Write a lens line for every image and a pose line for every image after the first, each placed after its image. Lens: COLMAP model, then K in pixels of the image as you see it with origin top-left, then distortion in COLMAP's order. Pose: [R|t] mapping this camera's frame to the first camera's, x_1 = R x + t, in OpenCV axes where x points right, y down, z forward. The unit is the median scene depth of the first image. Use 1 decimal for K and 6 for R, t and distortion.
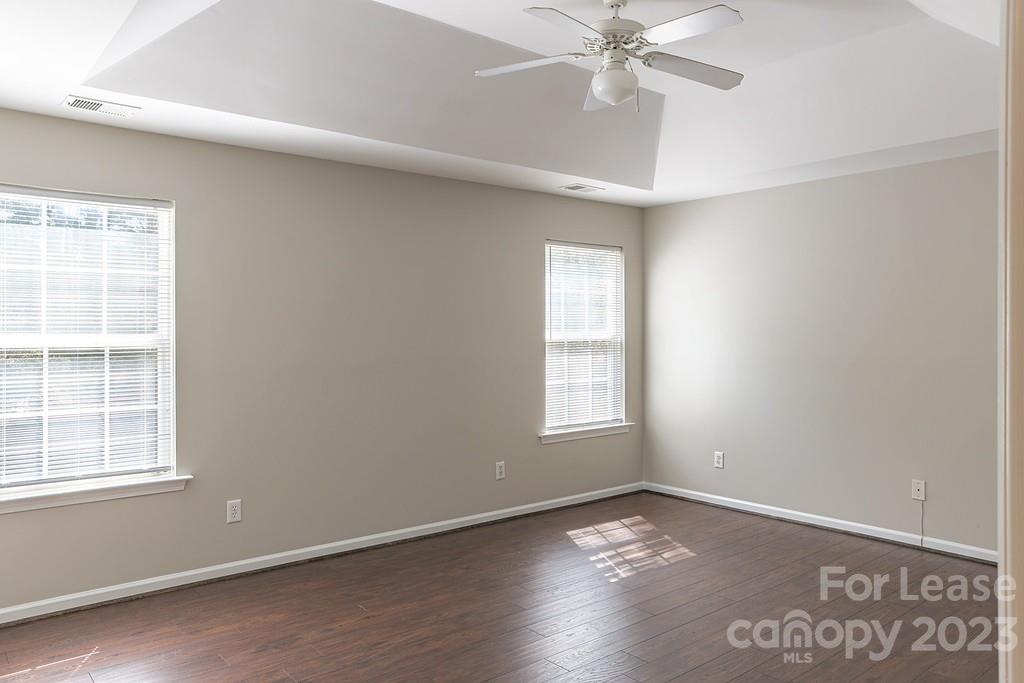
lens RADIAL K [[744.2, 0, 512.7], [0, 744.2, 339.4], [0, 0, 1]] dist [-0.082289, -0.002030]
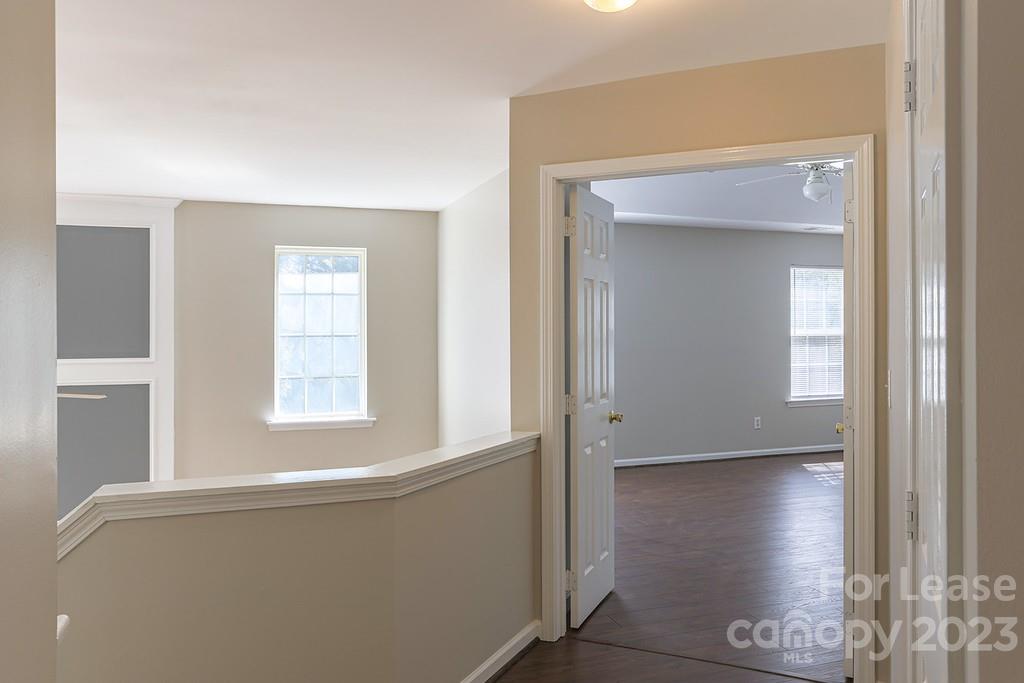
lens RADIAL K [[744.2, 0, 510.3], [0, 744.2, 334.5], [0, 0, 1]] dist [-0.082289, -0.002030]
pose [[0.934918, -0.002866, -0.354853, 0.041278], [0.001654, 0.999992, -0.003720, 0.004220], [0.354860, 0.002891, 0.934915, -0.509299]]
